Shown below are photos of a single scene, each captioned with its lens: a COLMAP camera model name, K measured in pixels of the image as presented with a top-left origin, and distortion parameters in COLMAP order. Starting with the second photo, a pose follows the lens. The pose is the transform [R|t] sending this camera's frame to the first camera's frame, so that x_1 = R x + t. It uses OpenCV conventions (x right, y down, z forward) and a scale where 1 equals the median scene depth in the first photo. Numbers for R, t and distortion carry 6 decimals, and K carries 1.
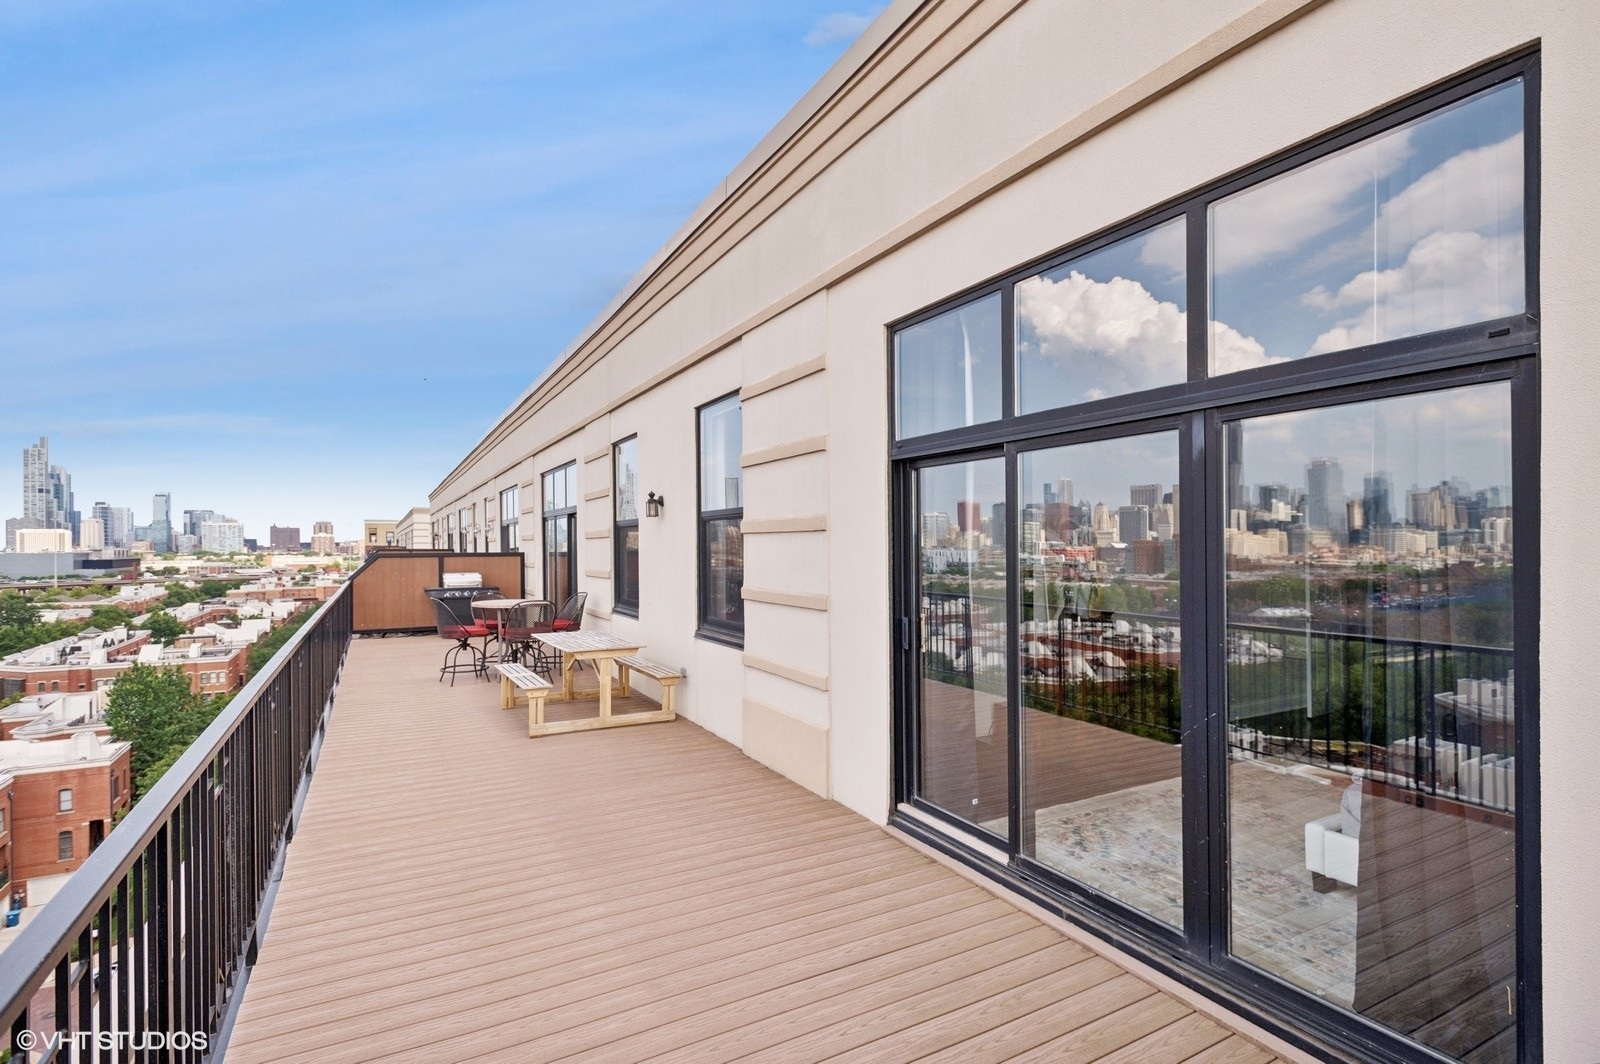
lens RADIAL K [[761.5, 0, 790.2], [0, 761.5, 529.0], [0, 0, 1]] dist [0.005204, -0.000182]
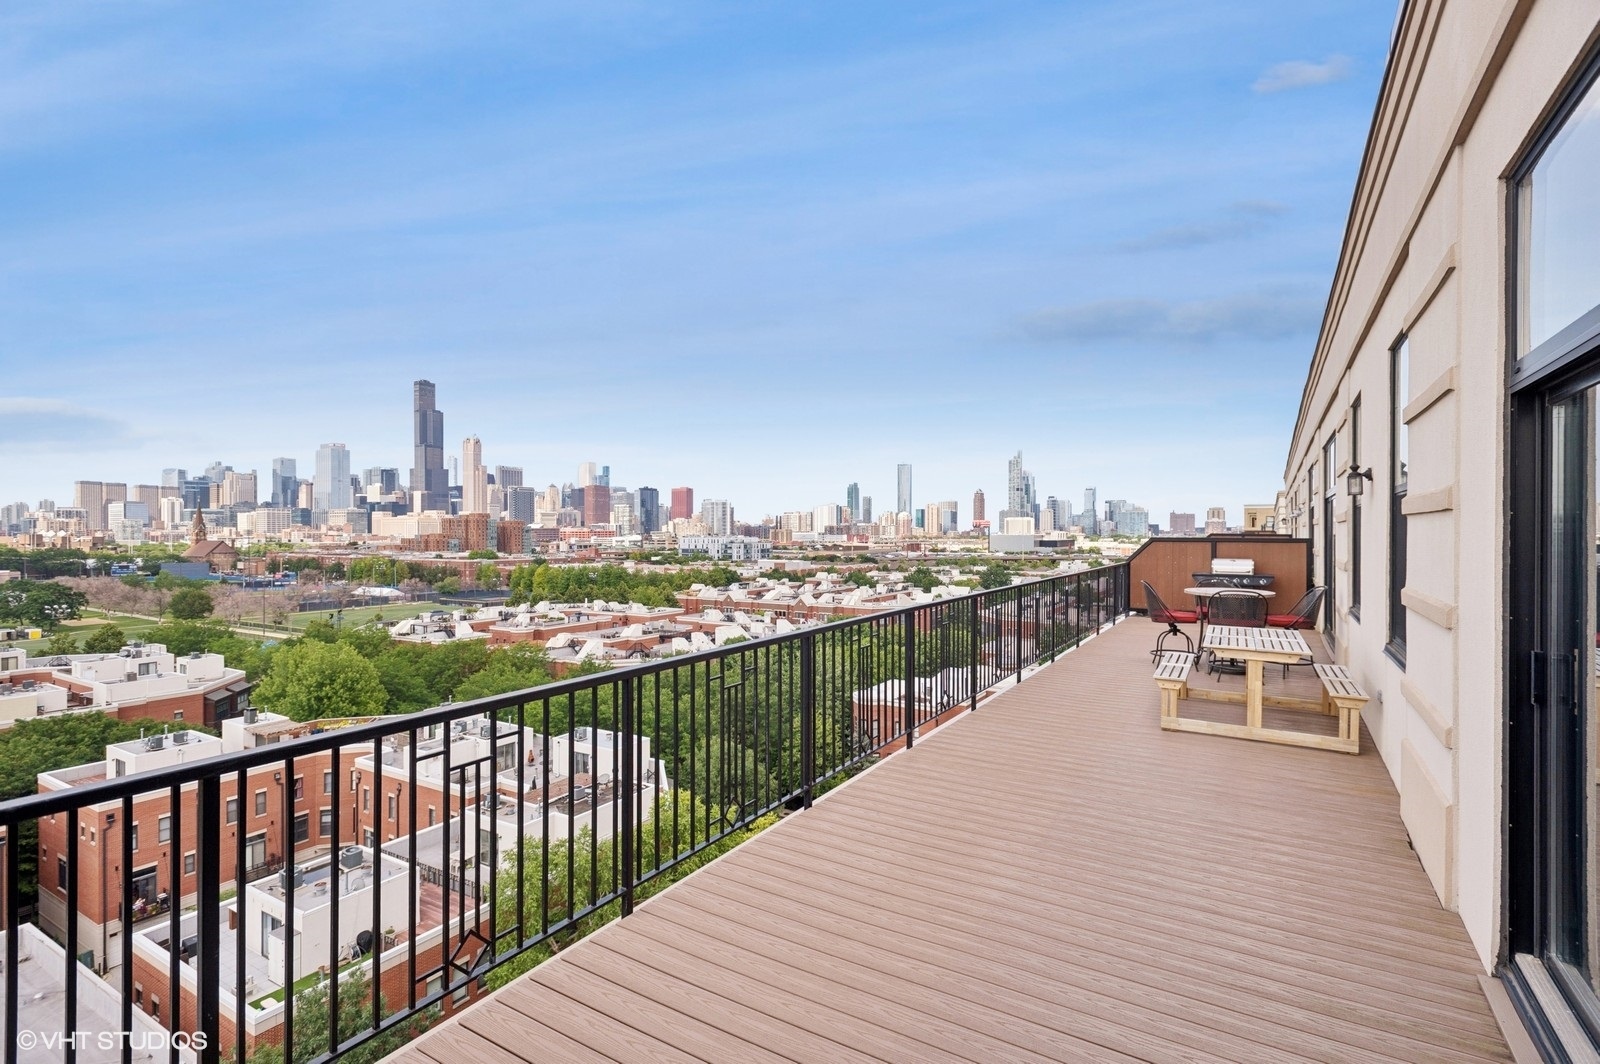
lens RADIAL K [[755.5, 0, 821.8], [0, 755.5, 524.9], [0, 0, 1]] dist [0.000902, -0.000260]
pose [[0.501990, -0.001507, -0.864872, 0.355974], [0.013779, 0.999885, 0.006255, 0.003275], [0.864763, -0.015058, 0.501954, 0.195380]]
